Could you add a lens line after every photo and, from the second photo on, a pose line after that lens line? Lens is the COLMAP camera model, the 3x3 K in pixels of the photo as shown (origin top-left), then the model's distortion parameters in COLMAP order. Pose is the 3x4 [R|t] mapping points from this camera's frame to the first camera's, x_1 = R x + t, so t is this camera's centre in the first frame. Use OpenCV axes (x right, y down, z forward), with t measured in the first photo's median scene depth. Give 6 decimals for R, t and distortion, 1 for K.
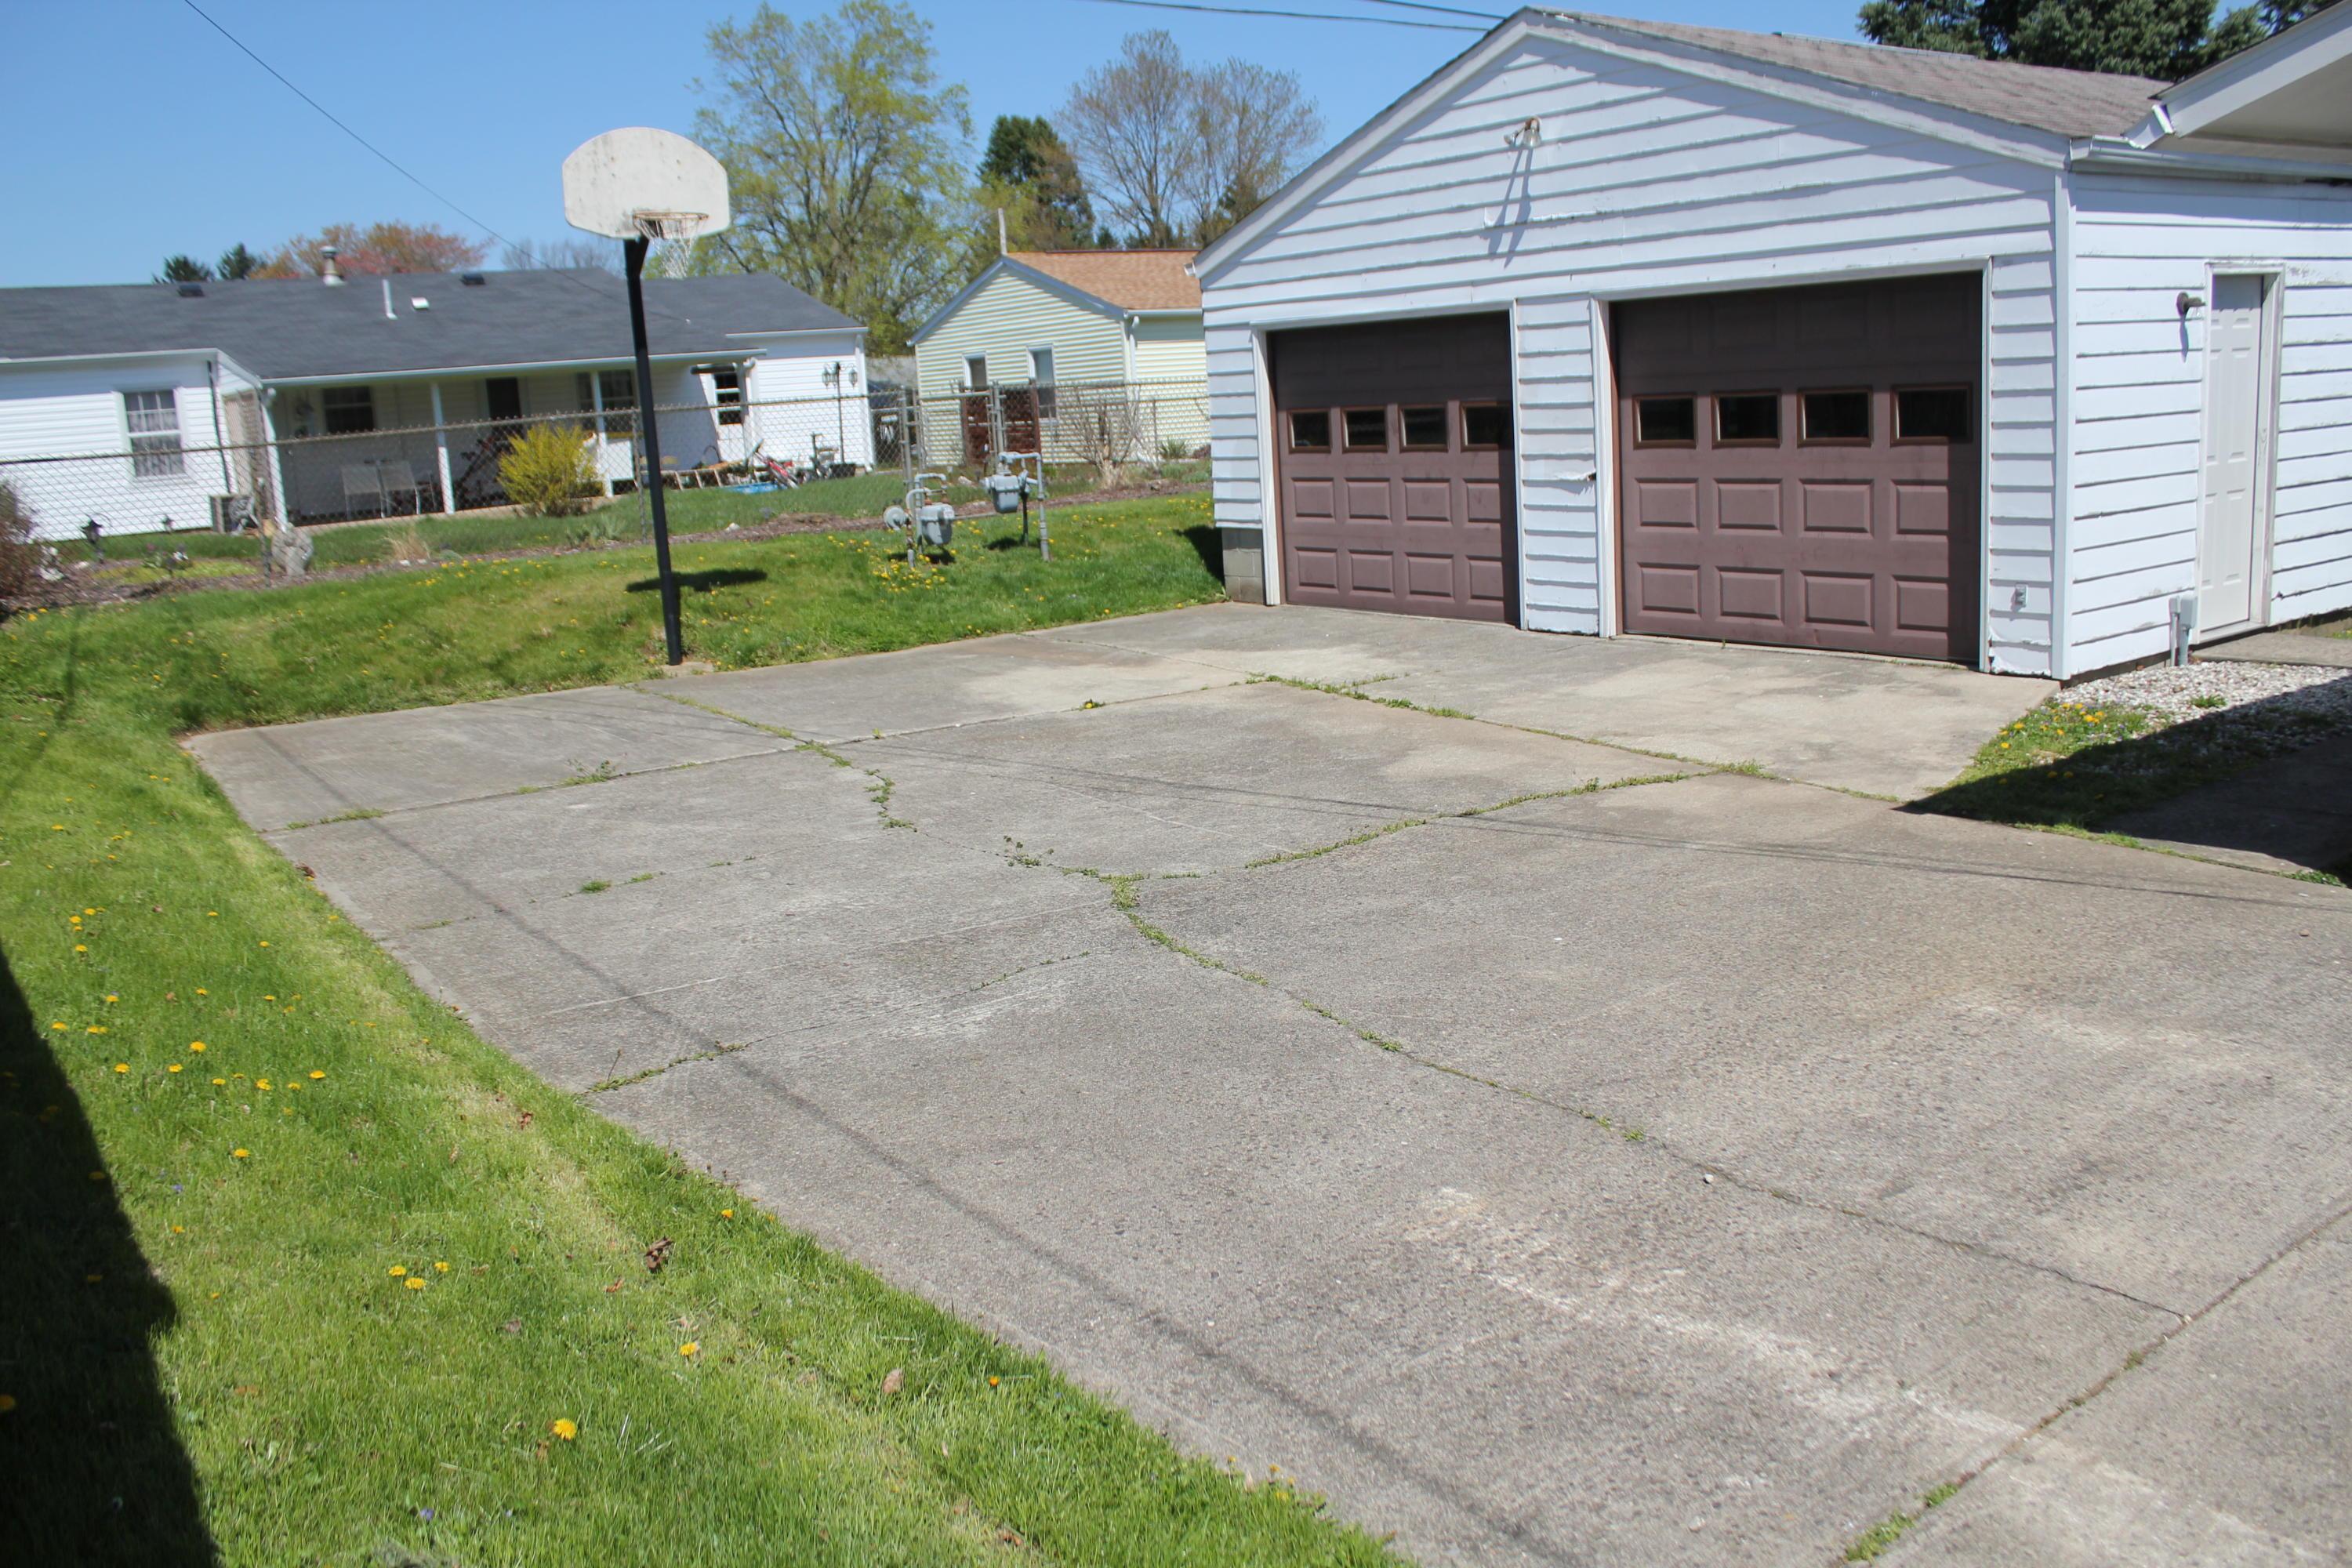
lens RADIAL K [[1958.3, 0, 1175.3], [0, 1958.3, 786.6], [0, 0, 1]] dist [-0.159547, 0.139253]
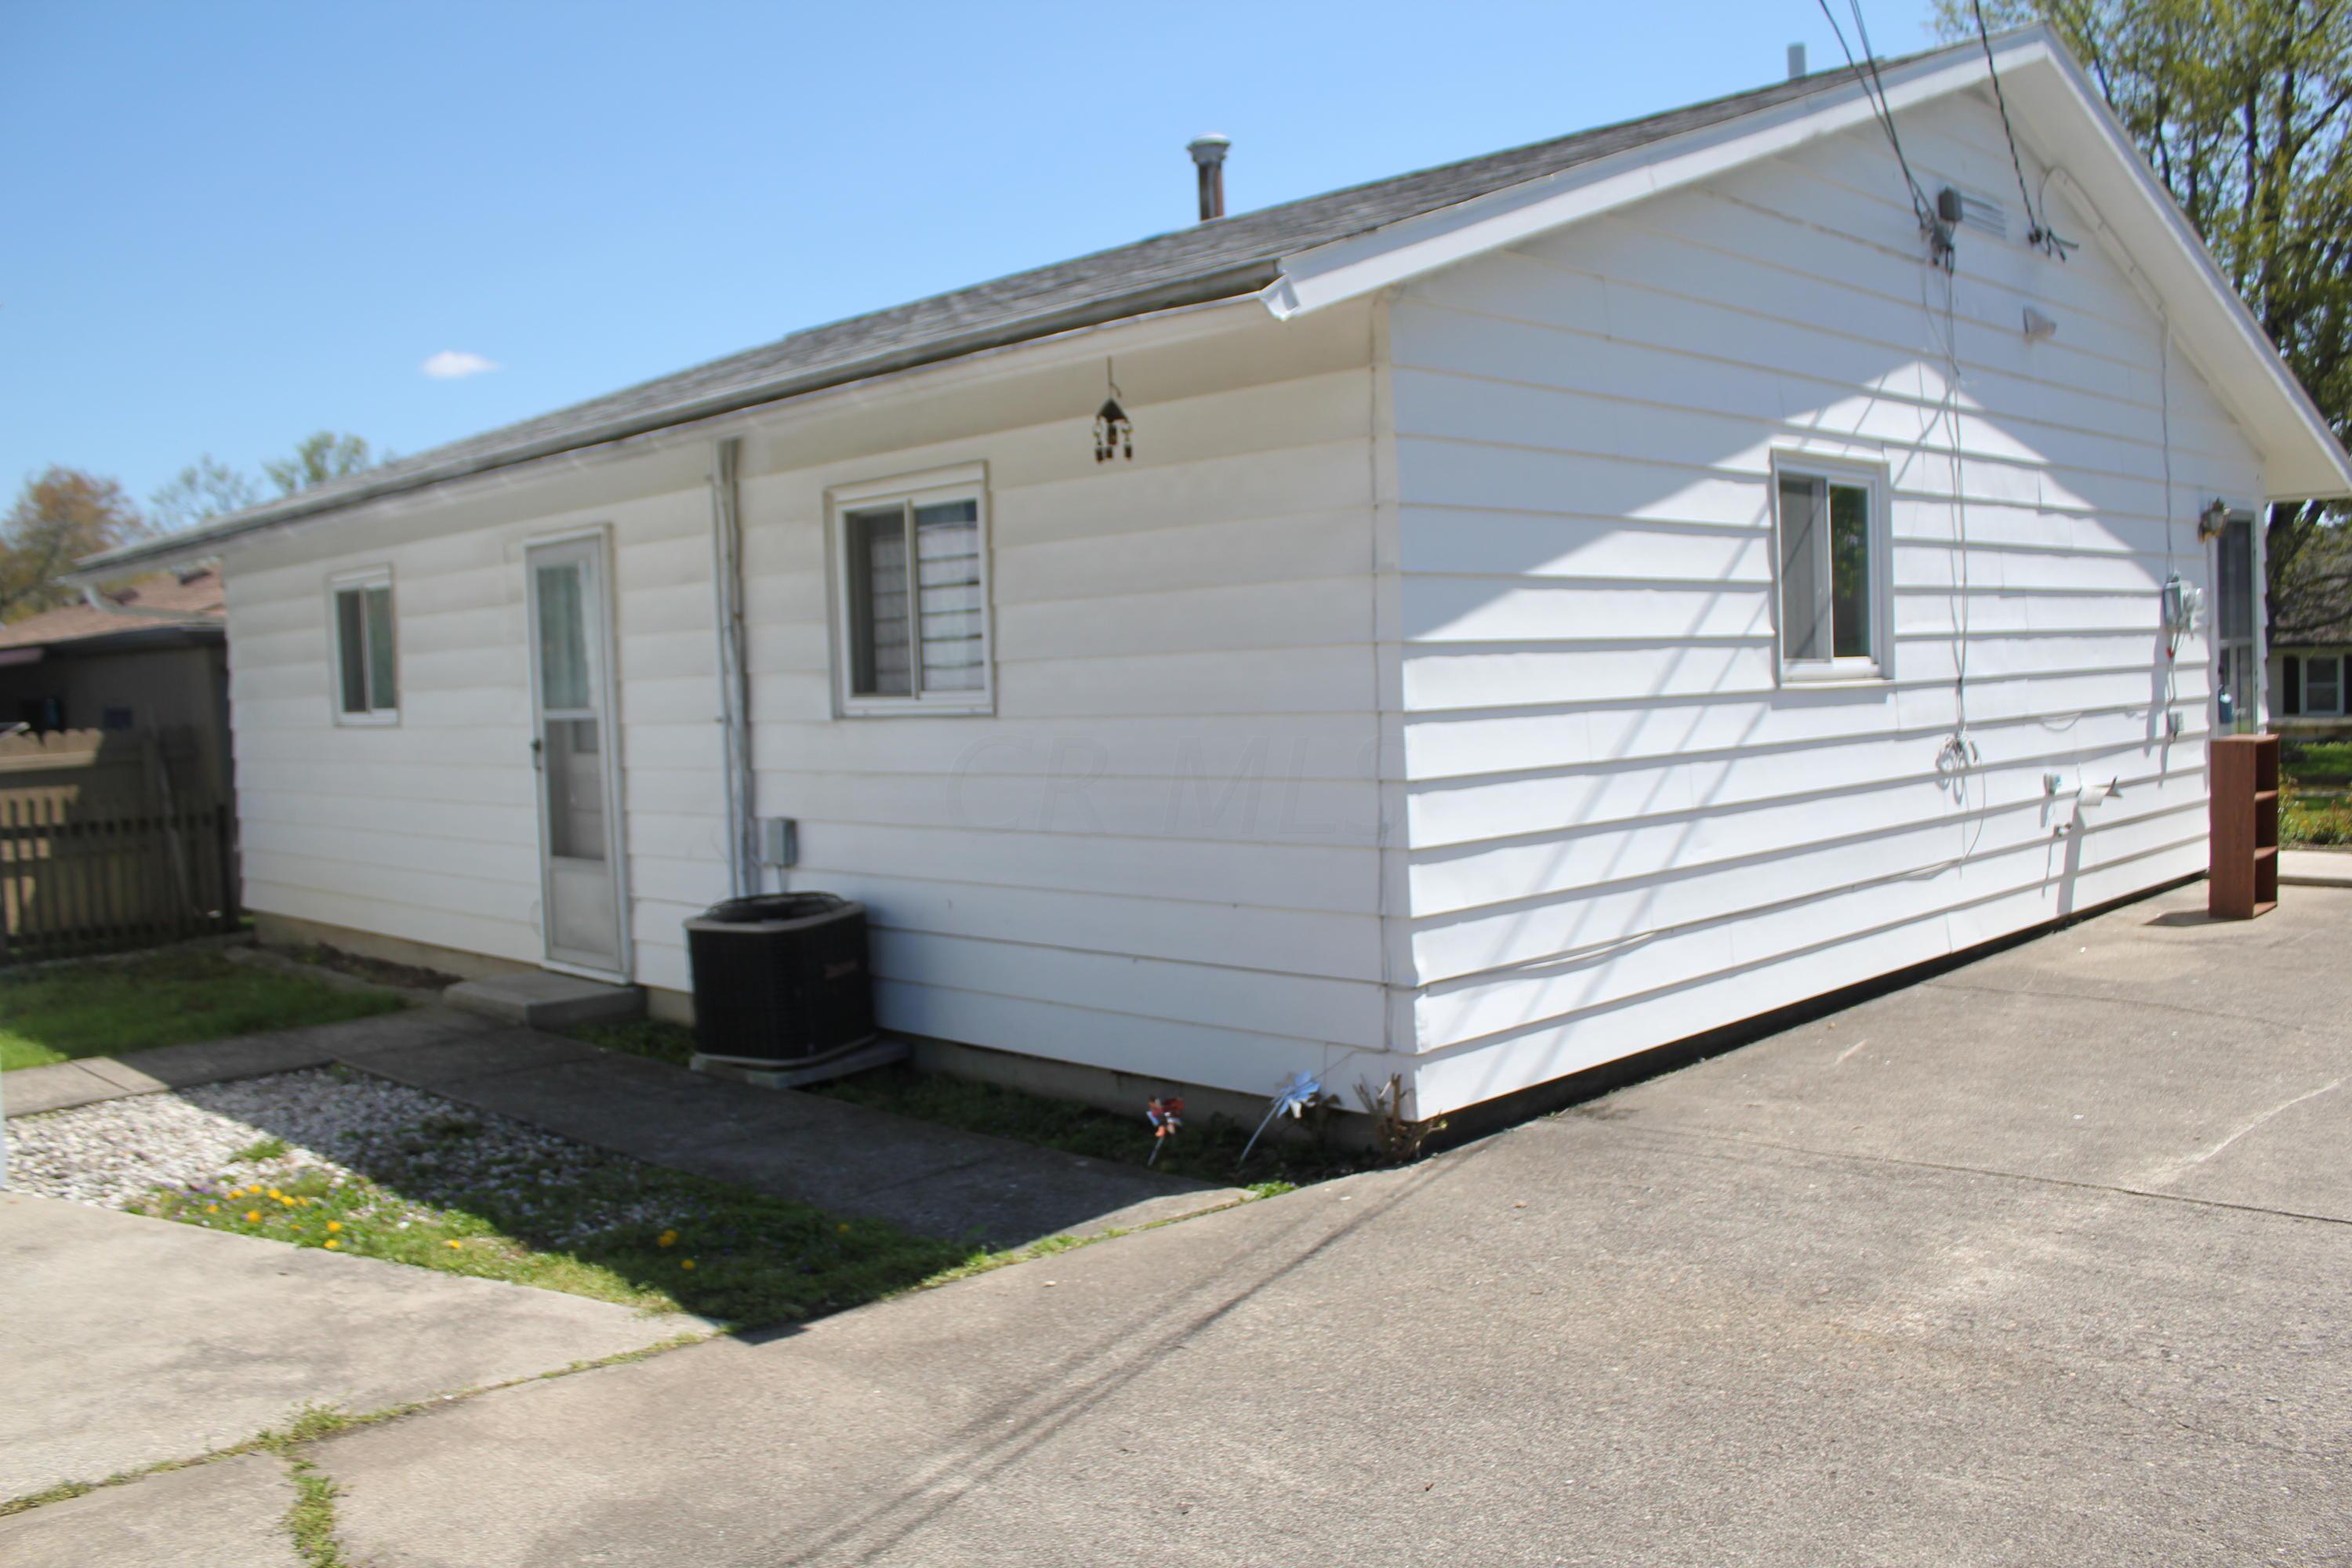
lens RADIAL K [[1958.3, 0, 1175.0], [0, 1958.3, 780.3], [0, 0, 1]] dist [-0.159547, 0.139253]
pose [[-0.156171, -0.006586, 0.987708, -0.339848], [0.237921, 0.970283, 0.044089, -0.220511], [-0.958647, 0.241882, -0.149963, 1.319319]]
